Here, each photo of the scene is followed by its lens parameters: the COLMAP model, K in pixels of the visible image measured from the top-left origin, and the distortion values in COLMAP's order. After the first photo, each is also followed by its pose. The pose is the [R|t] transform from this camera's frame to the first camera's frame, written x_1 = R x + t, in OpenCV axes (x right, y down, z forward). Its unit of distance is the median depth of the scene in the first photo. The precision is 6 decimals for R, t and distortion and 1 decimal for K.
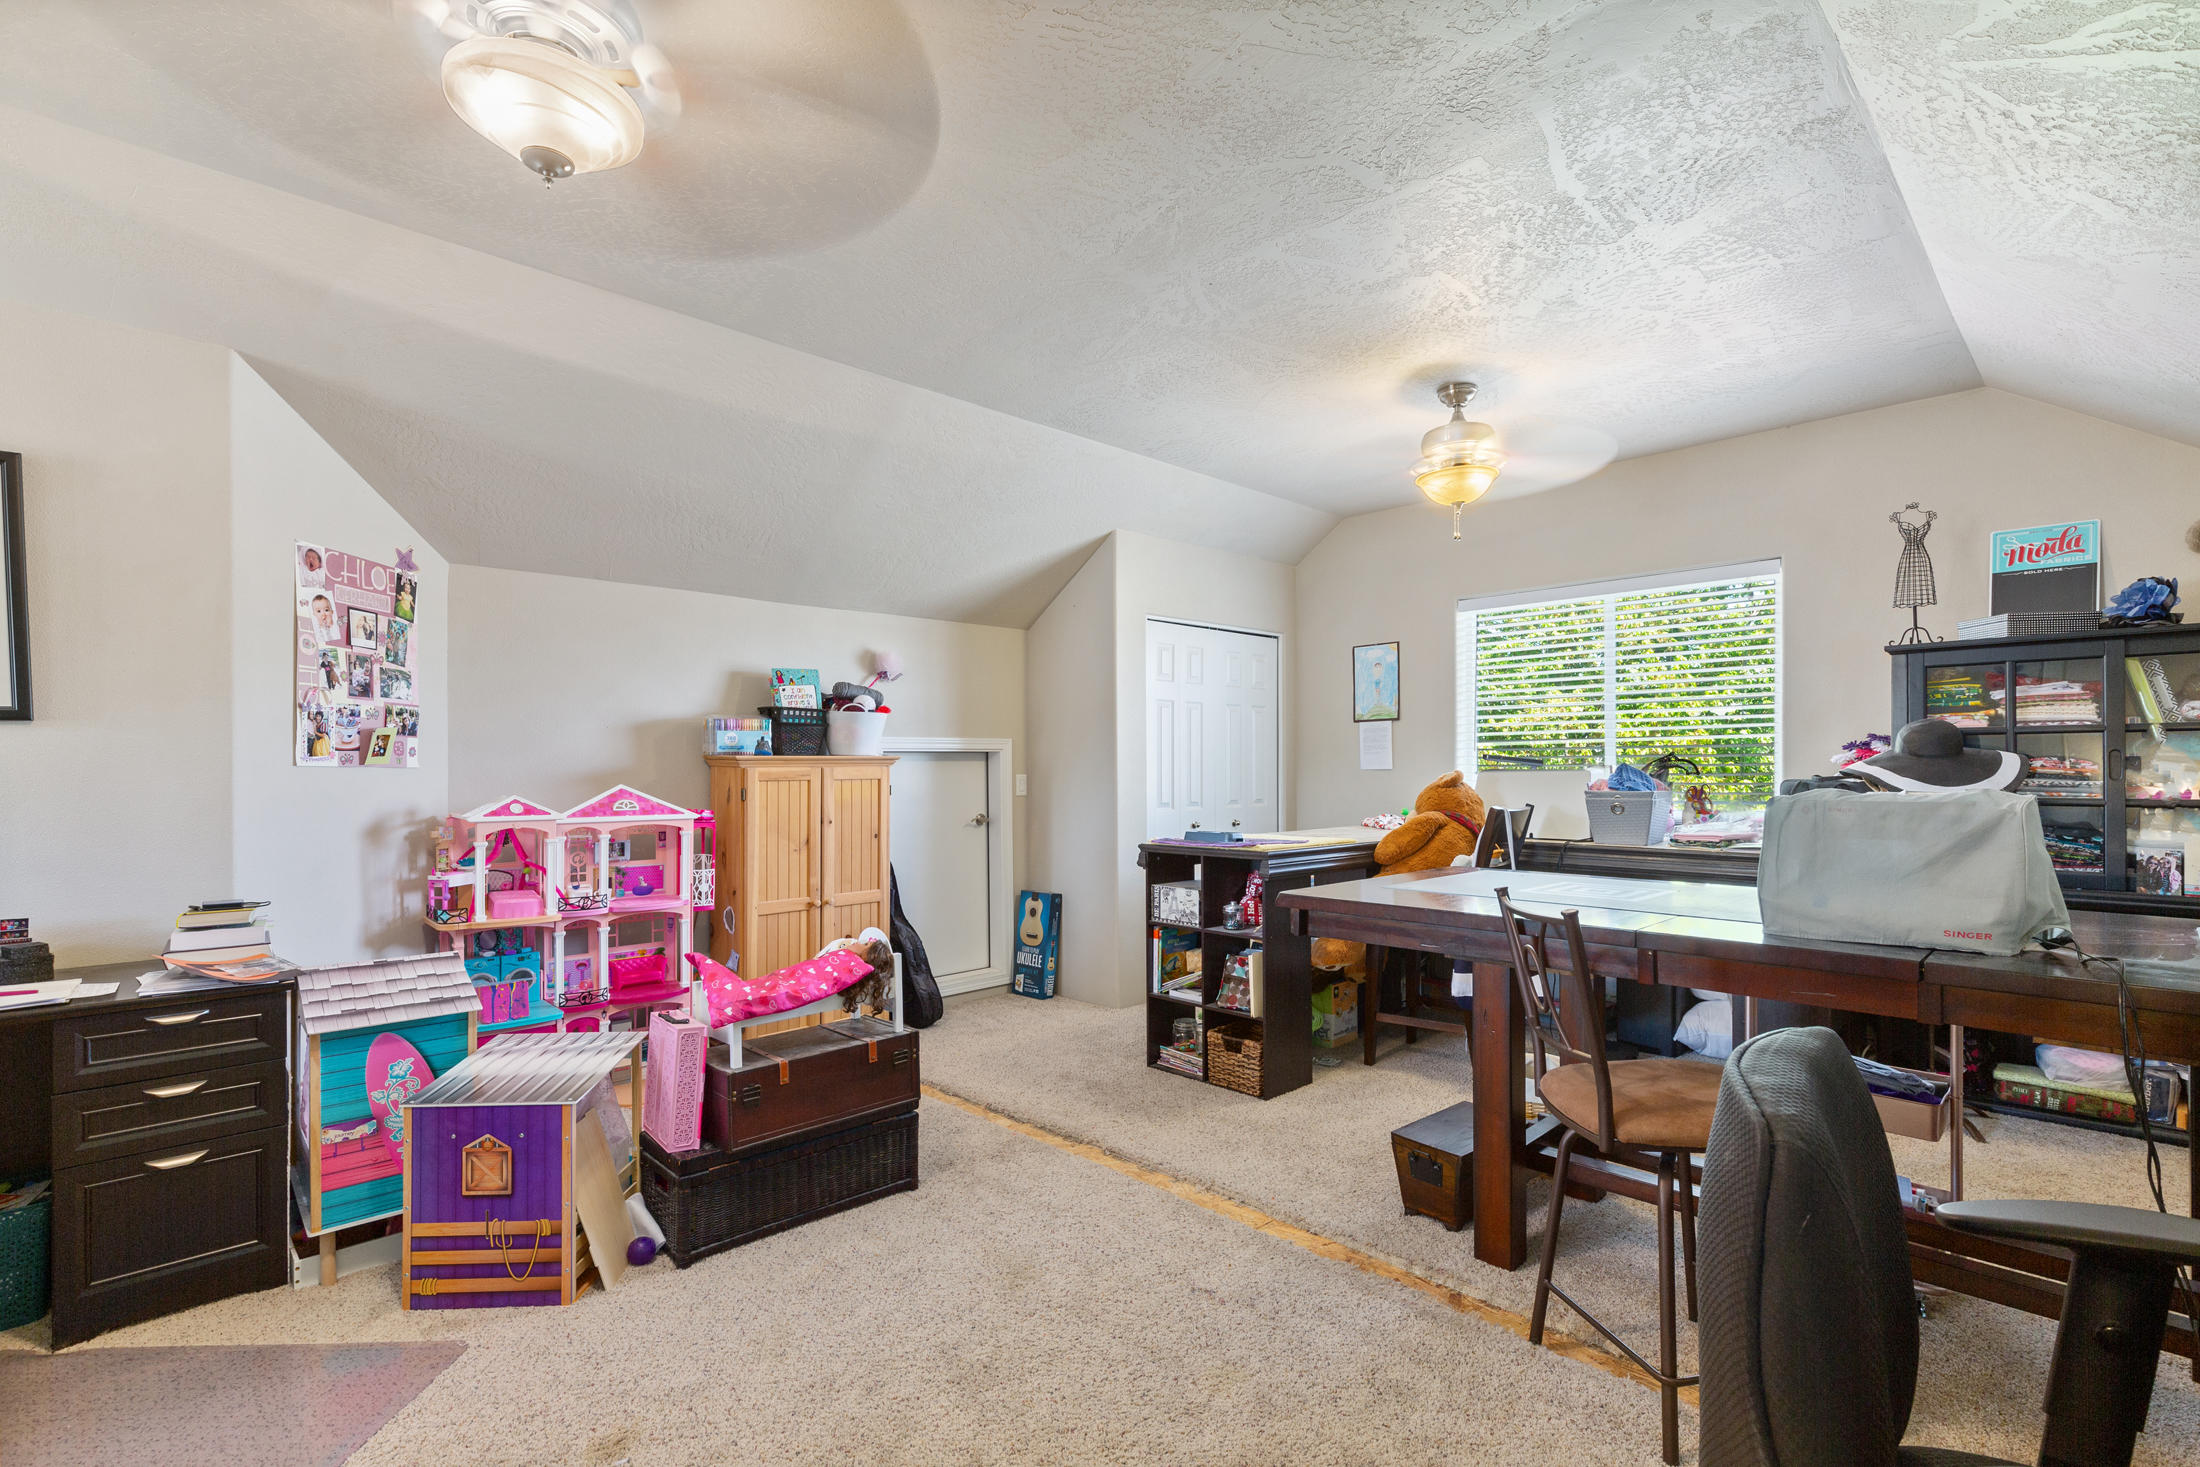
lens RADIAL K [[989.1, 0, 1114.6], [0, 989.1, 752.2], [0, 0, 1]] dist [-0.000262, -0.000070]
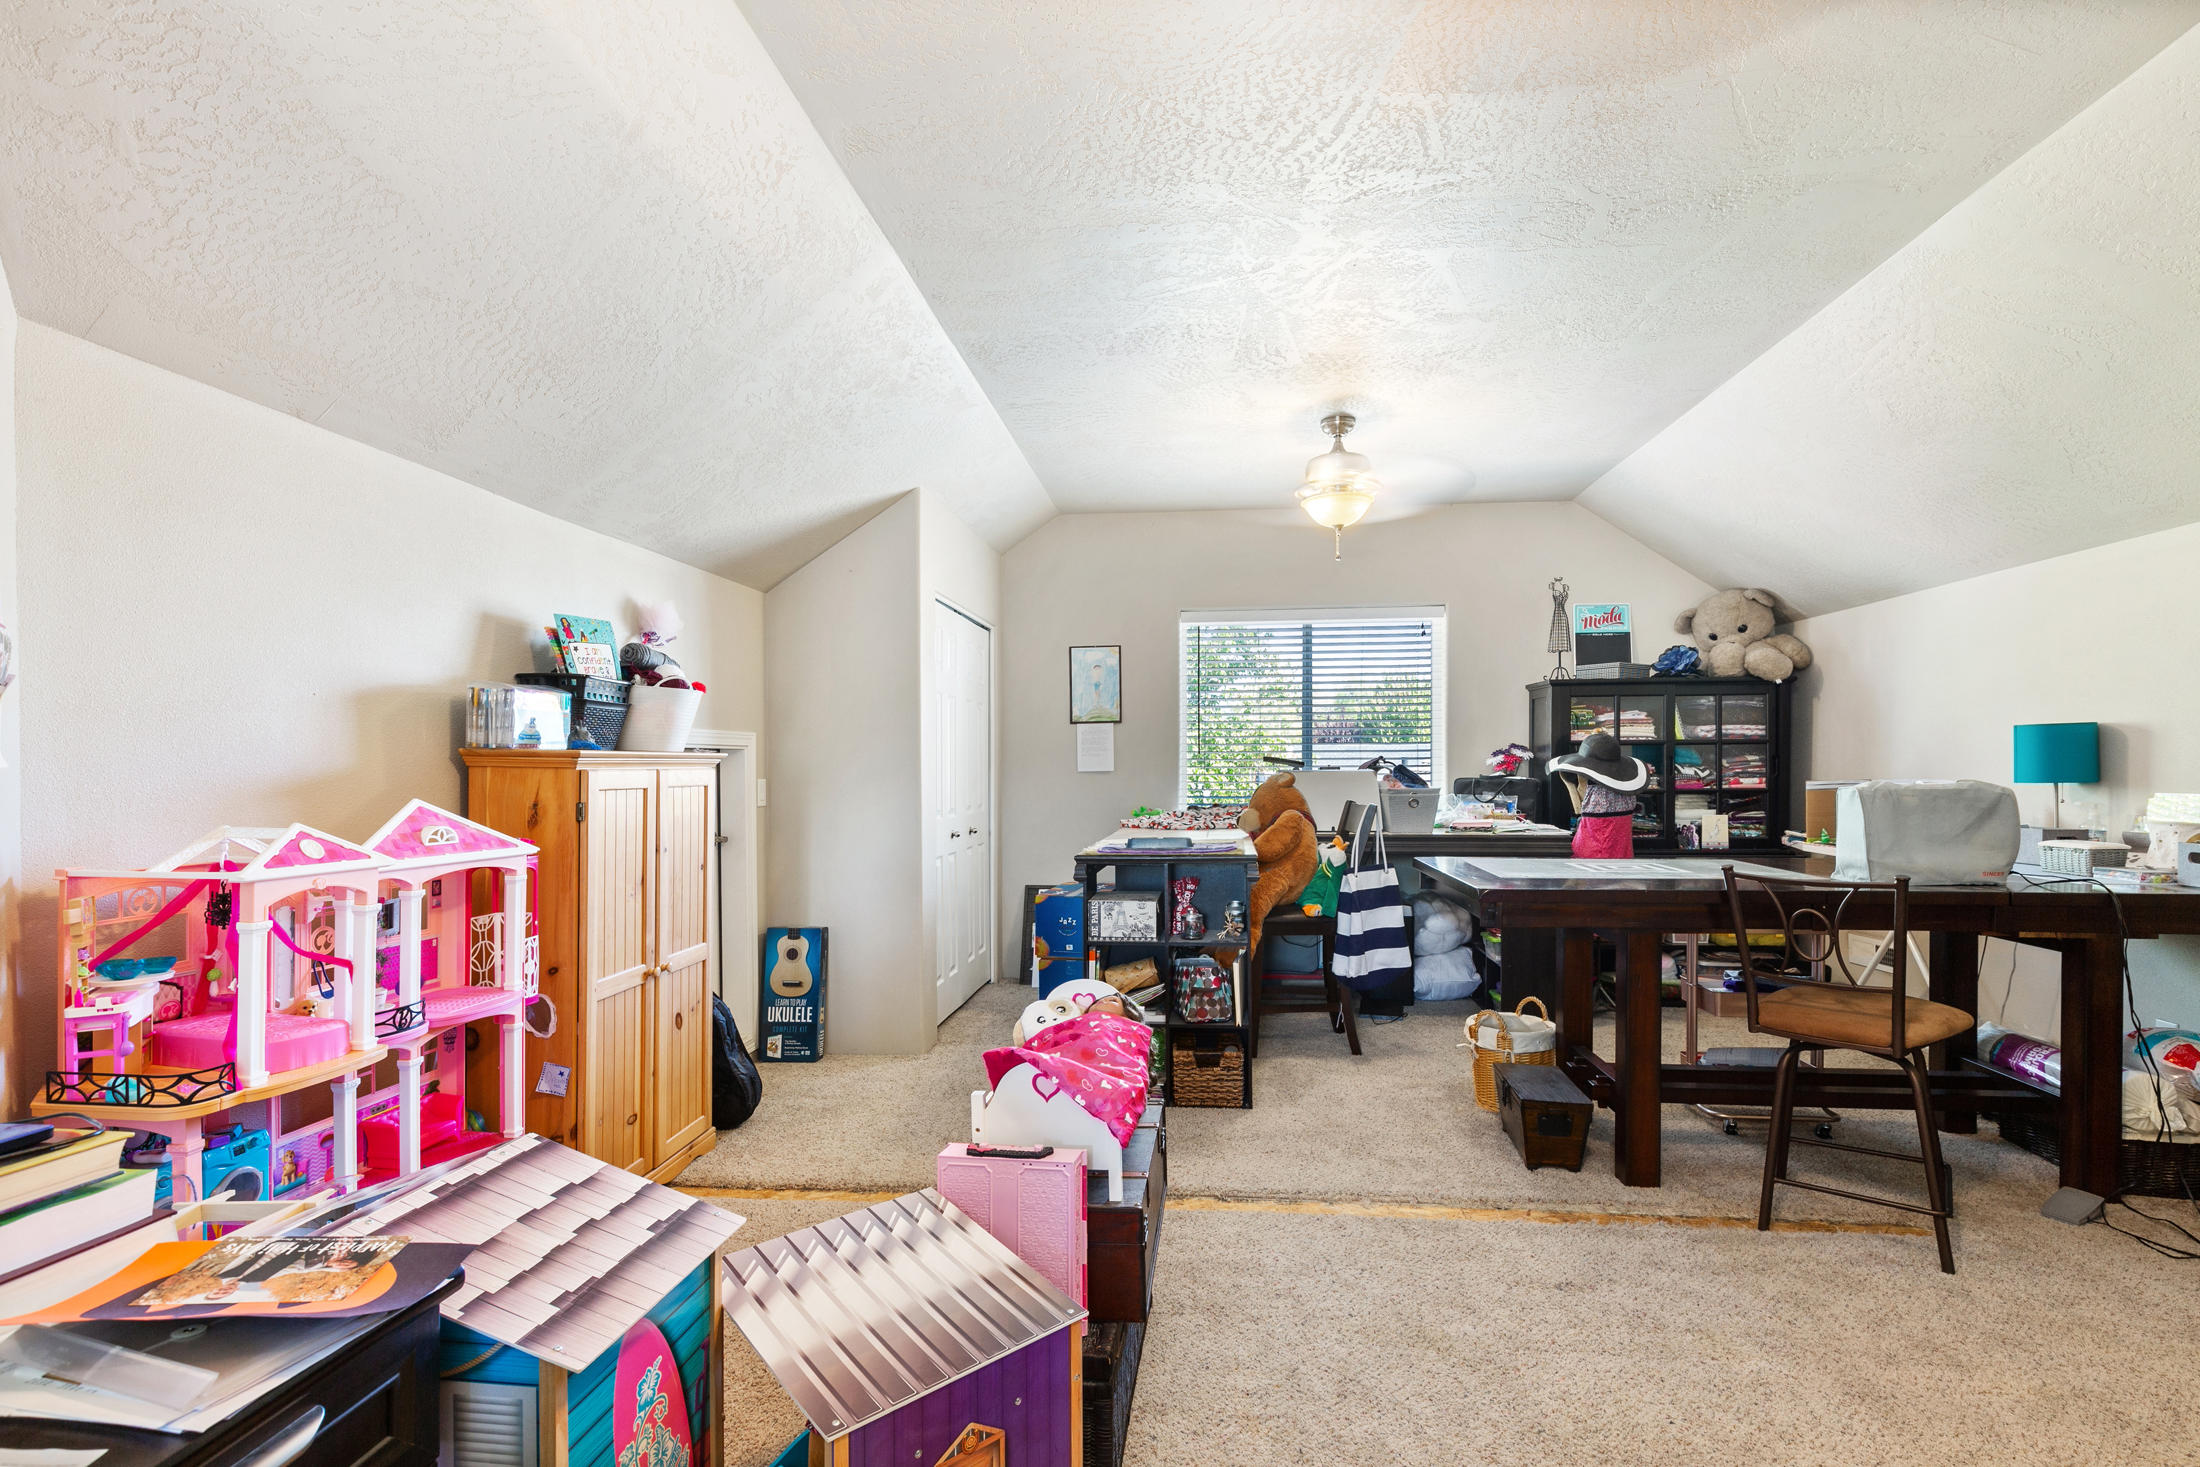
lens RADIAL K [[1012.3, 0, 1102.3], [0, 1012.3, 756.2], [0, 0, 1]] dist [-0.001137, -0.000239]
pose [[0.765188, 0.007363, 0.643765, -0.545474], [-0.007311, 0.999970, -0.002747, 0.006798], [-0.643766, -0.002604, 0.765218, 0.298499]]
